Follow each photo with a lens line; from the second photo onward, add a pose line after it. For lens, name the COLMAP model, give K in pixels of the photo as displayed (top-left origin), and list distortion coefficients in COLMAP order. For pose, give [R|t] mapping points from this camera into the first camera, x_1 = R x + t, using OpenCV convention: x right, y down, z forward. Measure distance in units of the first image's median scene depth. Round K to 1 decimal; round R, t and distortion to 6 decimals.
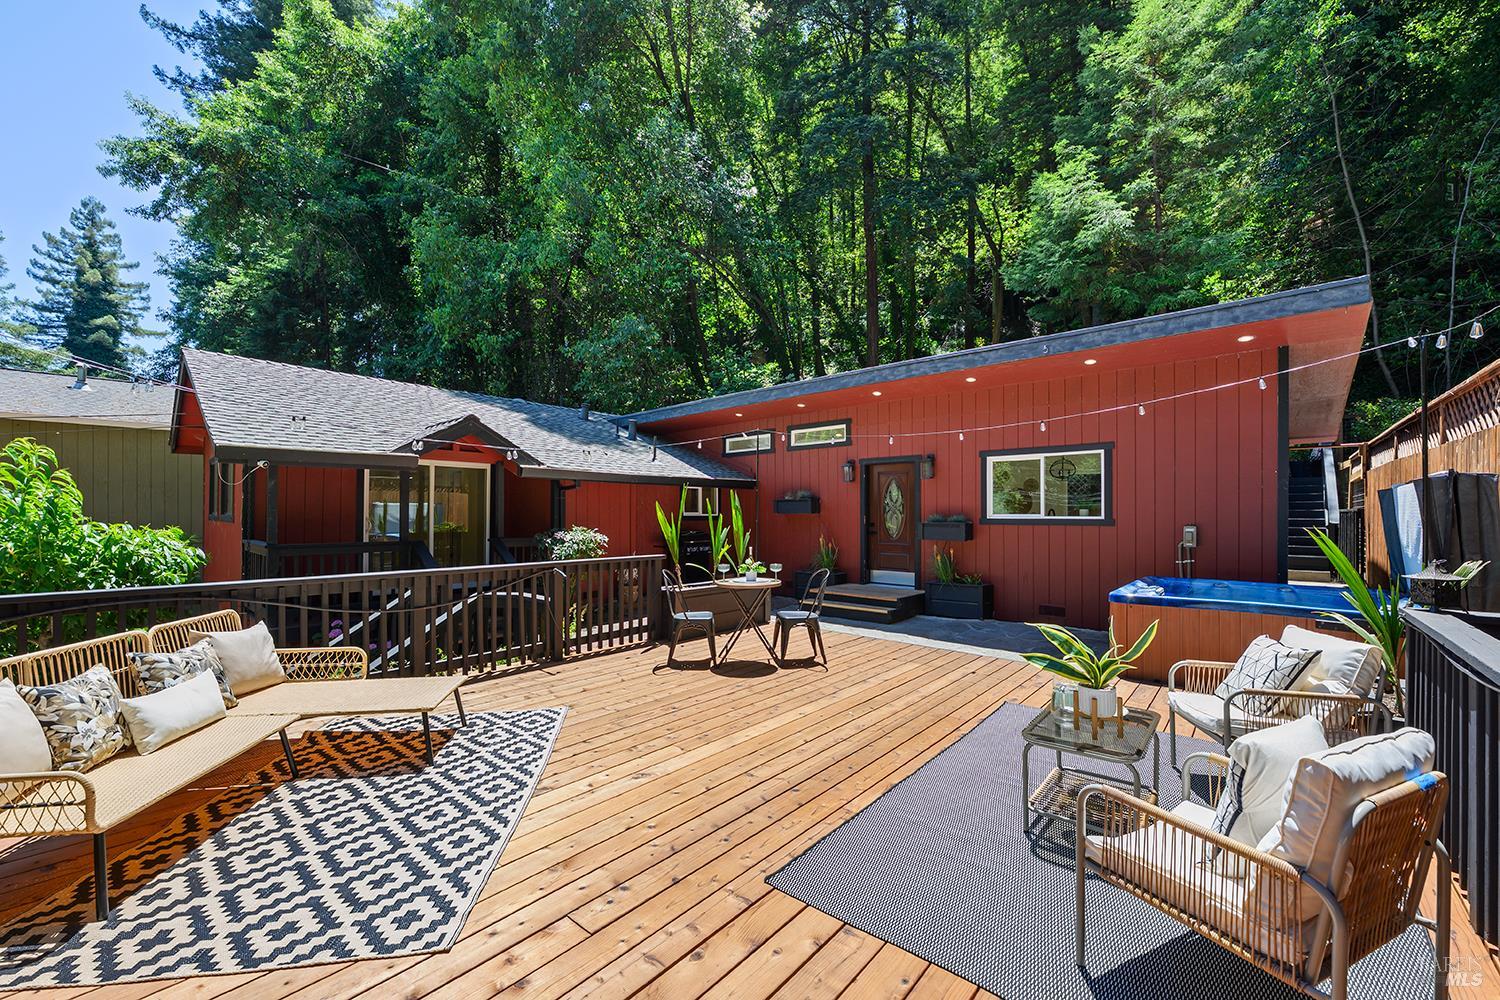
lens RADIAL K [[601.5, 0, 755.0], [0, 601.5, 510.9], [0, 0, 1]] dist [-0.006985, 0.000091]
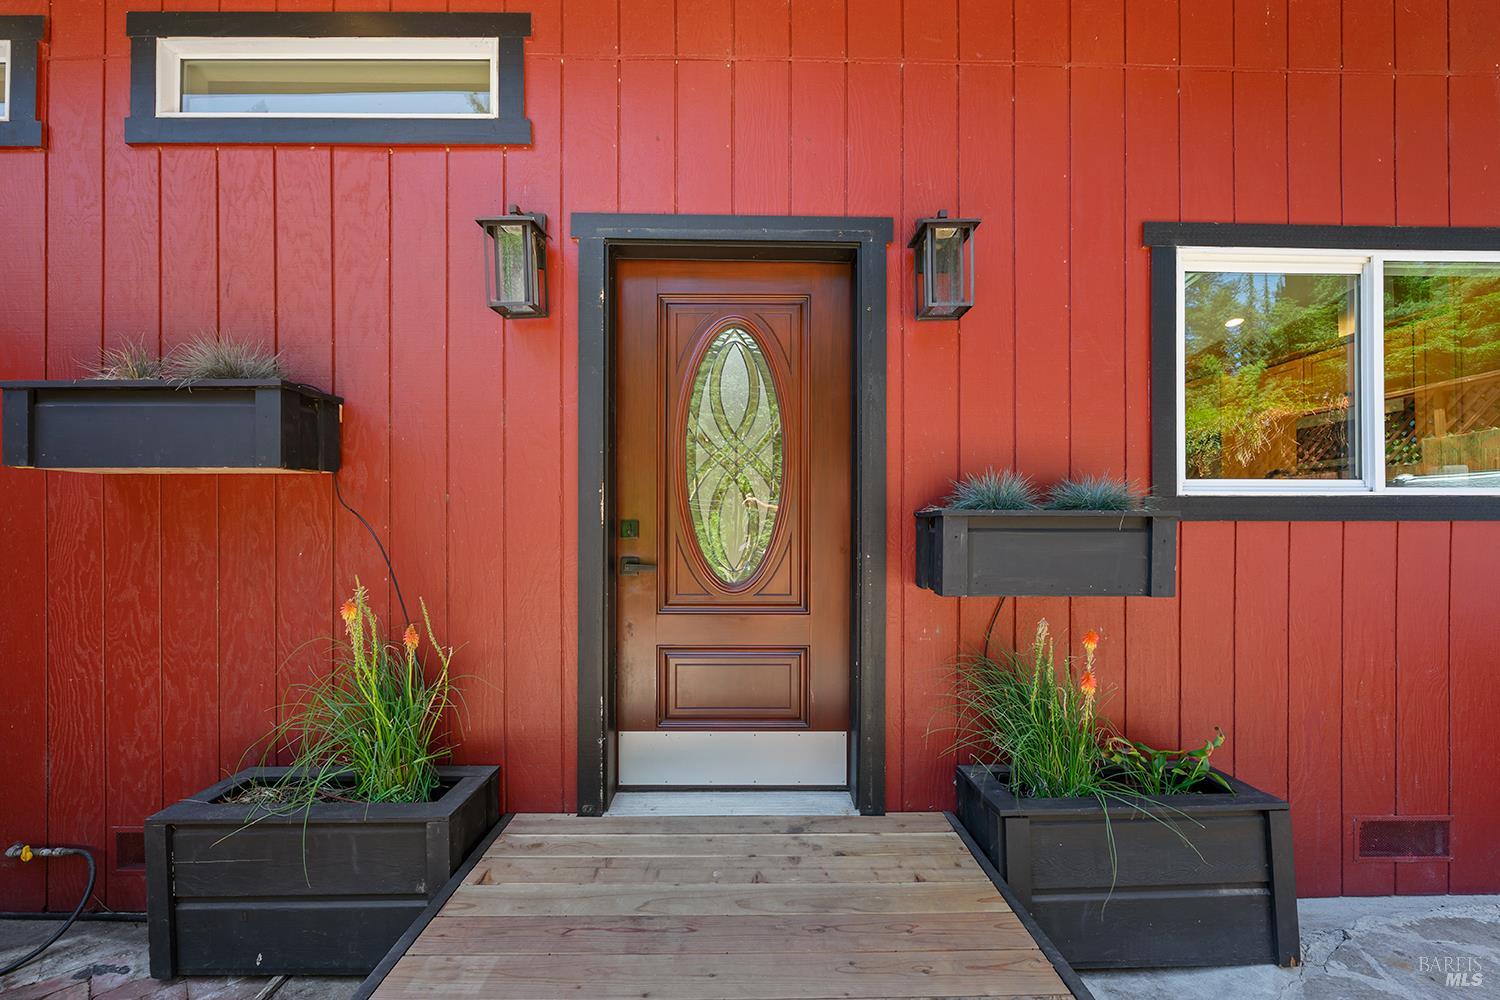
lens RADIAL K [[601.5, 0, 750.2], [0, 601.5, 501.0], [0, 0, 1]] dist [-0.006985, 0.000091]
pose [[0.732942, -0.003213, 0.680284, 0.075327], [-0.001324, 0.999980, 0.006148, 0.011375], [-0.680290, -0.005407, 0.732923, 0.794448]]
